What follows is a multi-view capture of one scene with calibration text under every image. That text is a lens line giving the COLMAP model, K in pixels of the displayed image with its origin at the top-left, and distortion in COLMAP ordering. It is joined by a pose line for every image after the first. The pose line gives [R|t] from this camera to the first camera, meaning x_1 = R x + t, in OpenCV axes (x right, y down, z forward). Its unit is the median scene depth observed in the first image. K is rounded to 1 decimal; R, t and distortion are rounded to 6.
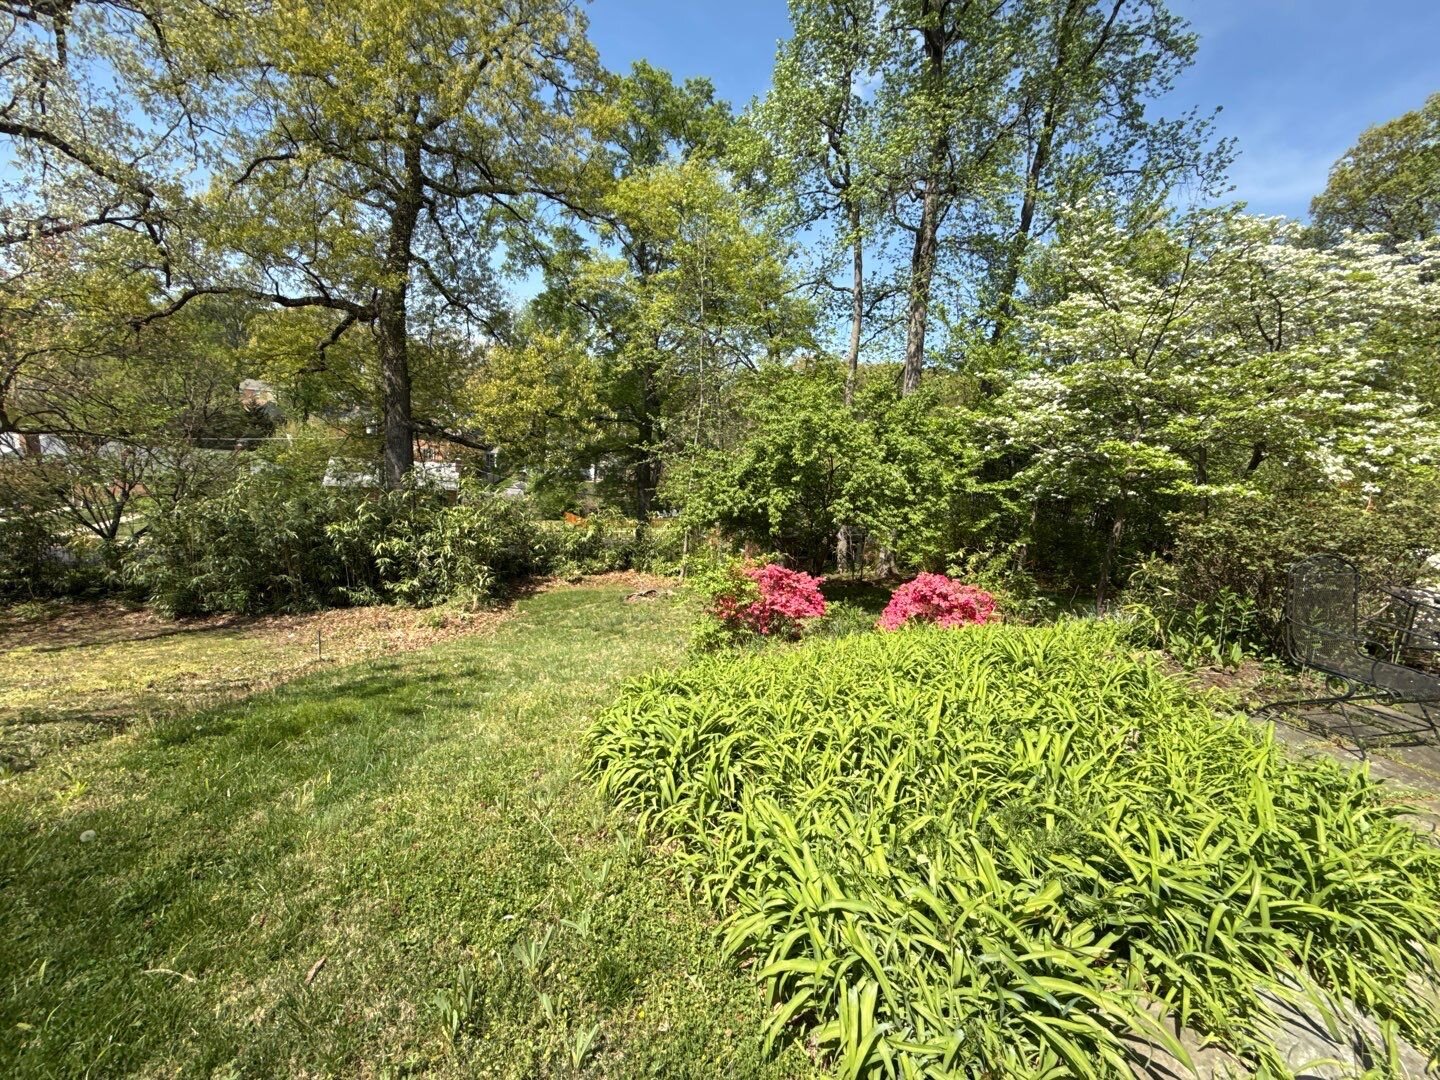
lens RADIAL K [[577.1, 0, 719.1], [0, 577.1, 539.2], [0, 0, 1]] dist [-0.000894, -0.000264]
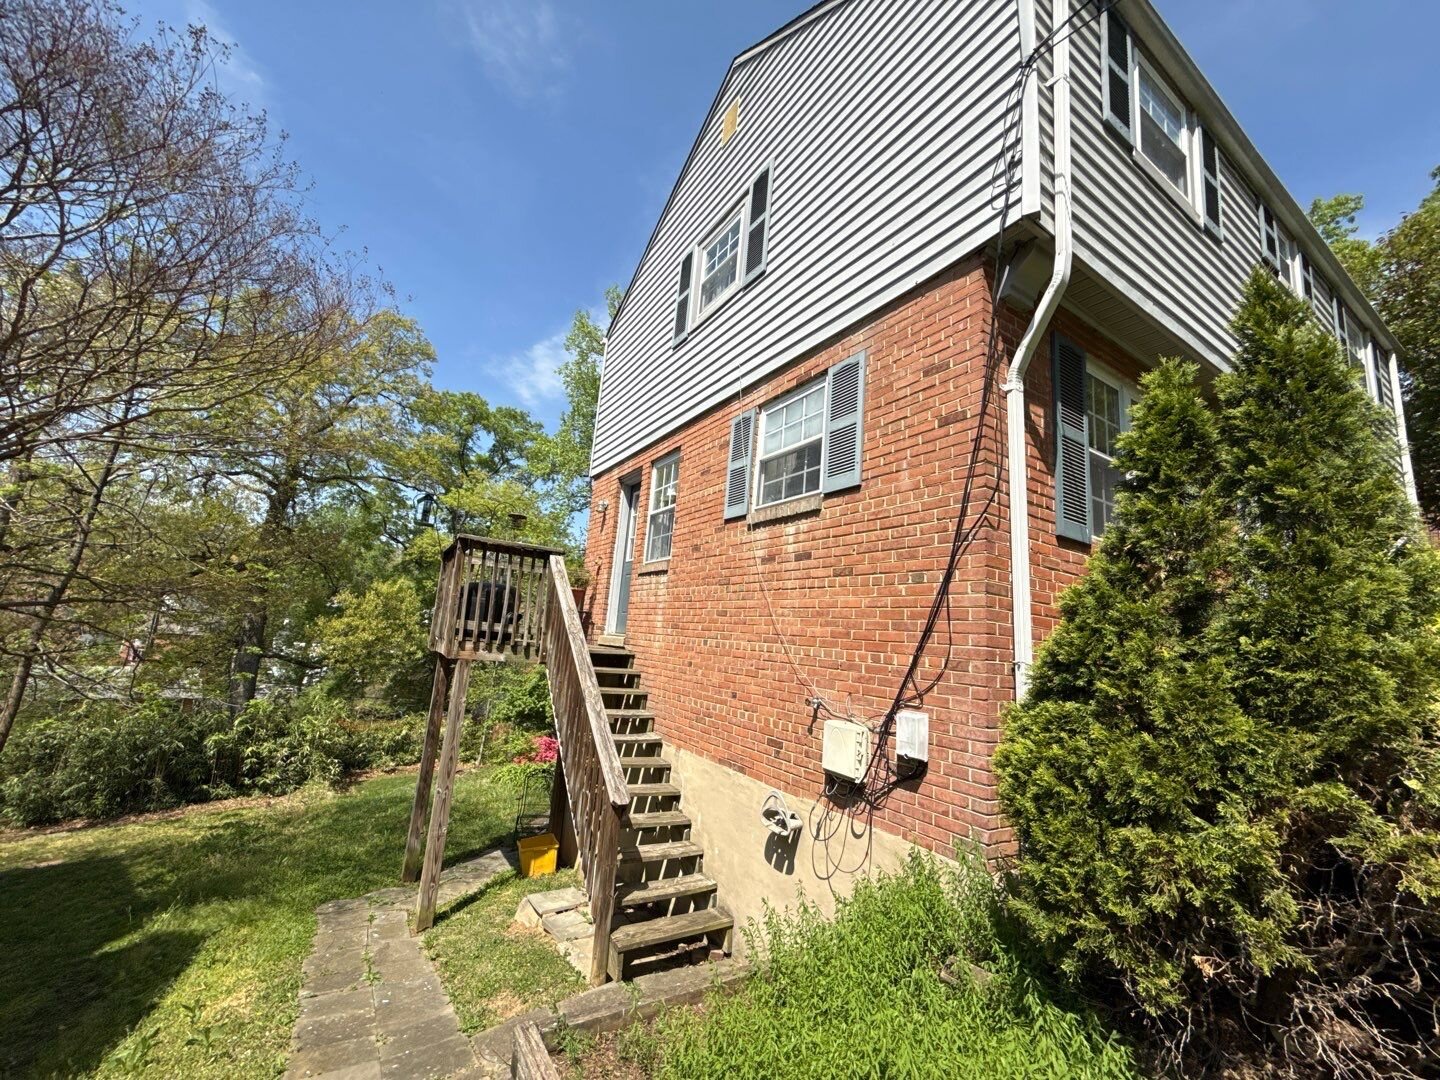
lens RADIAL K [[577.1, 0, 720.5], [0, 577.1, 540.3], [0, 0, 1]] dist [-0.000894, -0.000264]
pose [[0.933948, 0.052501, 0.353531, -0.053711], [0.061259, 0.951000, -0.303062, 0.022203], [-0.352119, 0.304701, 0.884969, -0.731503]]
